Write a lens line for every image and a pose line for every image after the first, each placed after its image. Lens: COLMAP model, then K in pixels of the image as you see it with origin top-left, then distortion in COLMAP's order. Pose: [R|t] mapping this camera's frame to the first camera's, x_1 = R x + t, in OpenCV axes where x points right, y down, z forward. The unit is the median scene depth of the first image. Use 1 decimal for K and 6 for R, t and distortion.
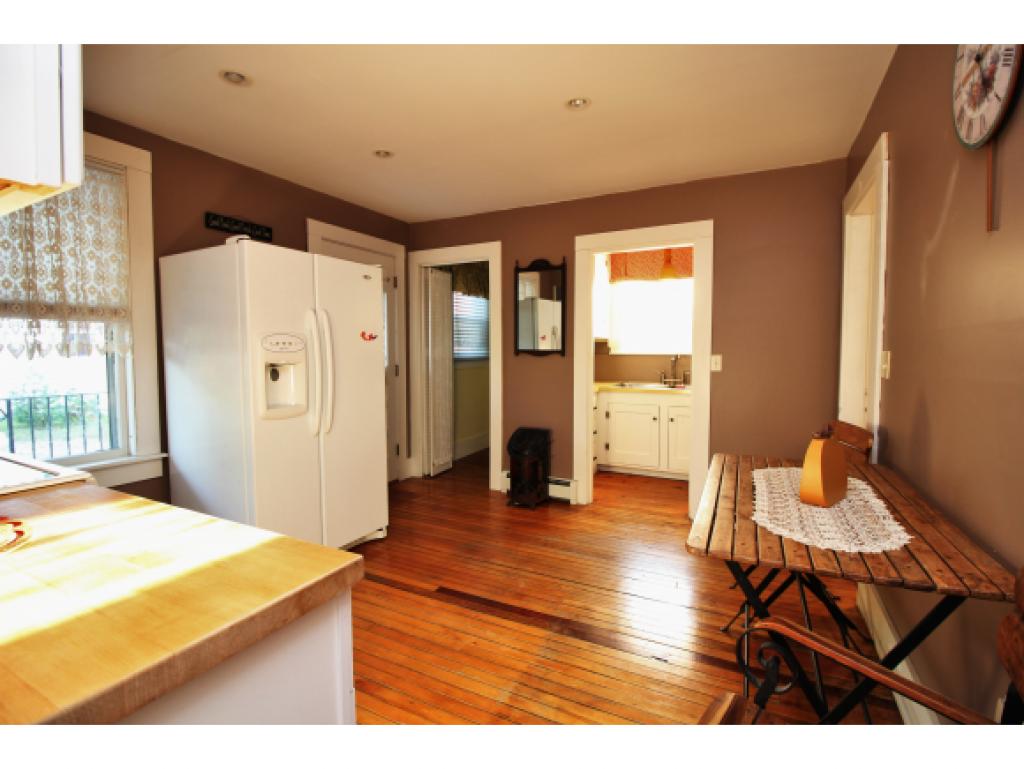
lens RADIAL K [[478.7, 0, 514.5], [0, 478.7, 378.0], [0, 0, 1]] dist [-0.002373, -0.000805]
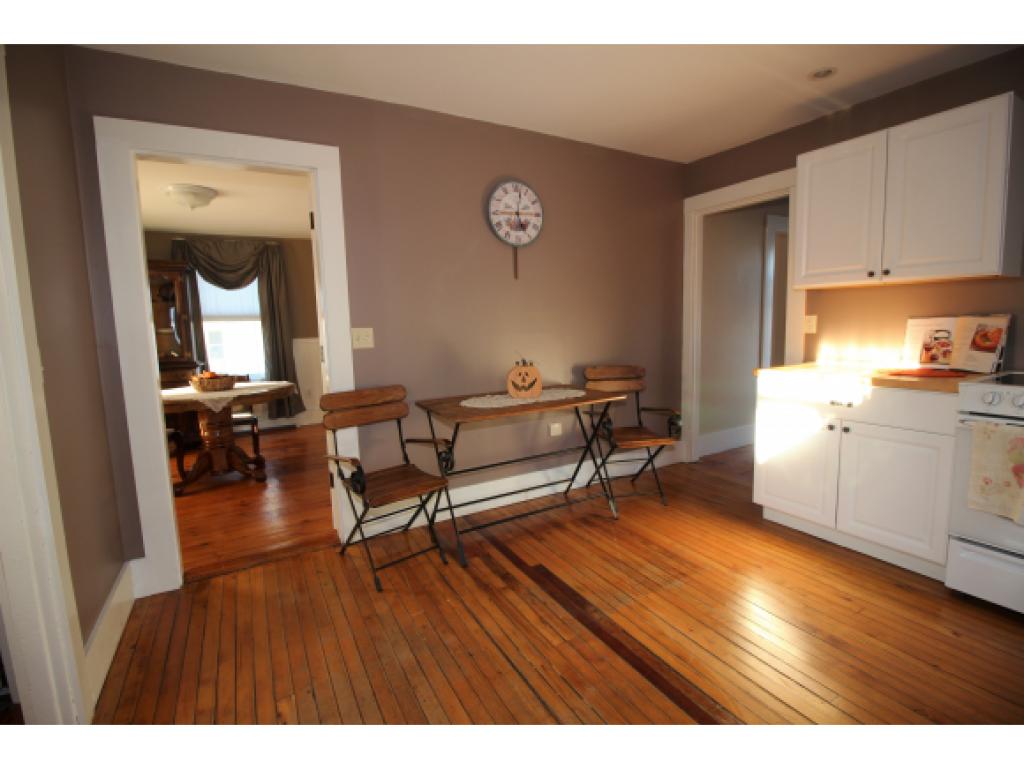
lens RADIAL K [[478.7, 0, 514.5], [0, 478.7, 378.0], [0, 0, 1]] dist [-0.002373, -0.000805]
pose [[-0.843681, -0.043163, 0.535108, -0.272987], [0.050515, 0.985957, 0.159175, -0.099005], [-0.534464, 0.161323, -0.829653, 1.900154]]
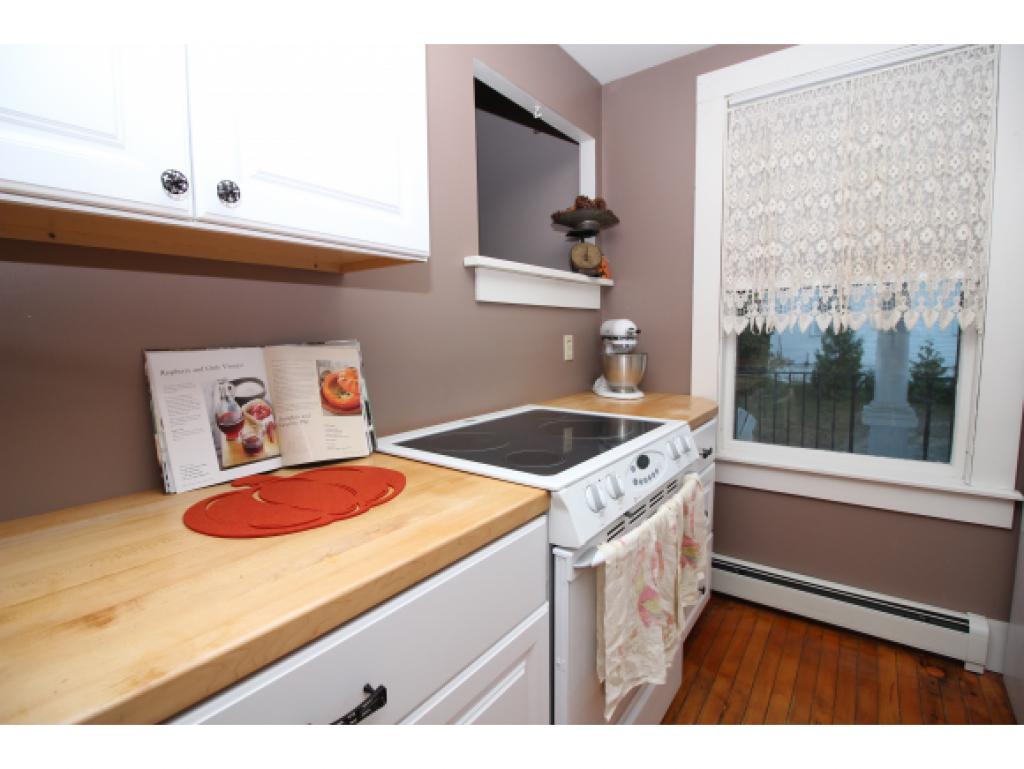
lens RADIAL K [[478.7, 0, 514.5], [0, 478.7, 378.0], [0, 0, 1]] dist [-0.002373, -0.000805]
pose [[-0.161982, 0.094226, -0.982285, -0.110266], [-0.037419, 0.994128, 0.101532, -0.040400], [0.986084, 0.053203, -0.157505, 0.793144]]
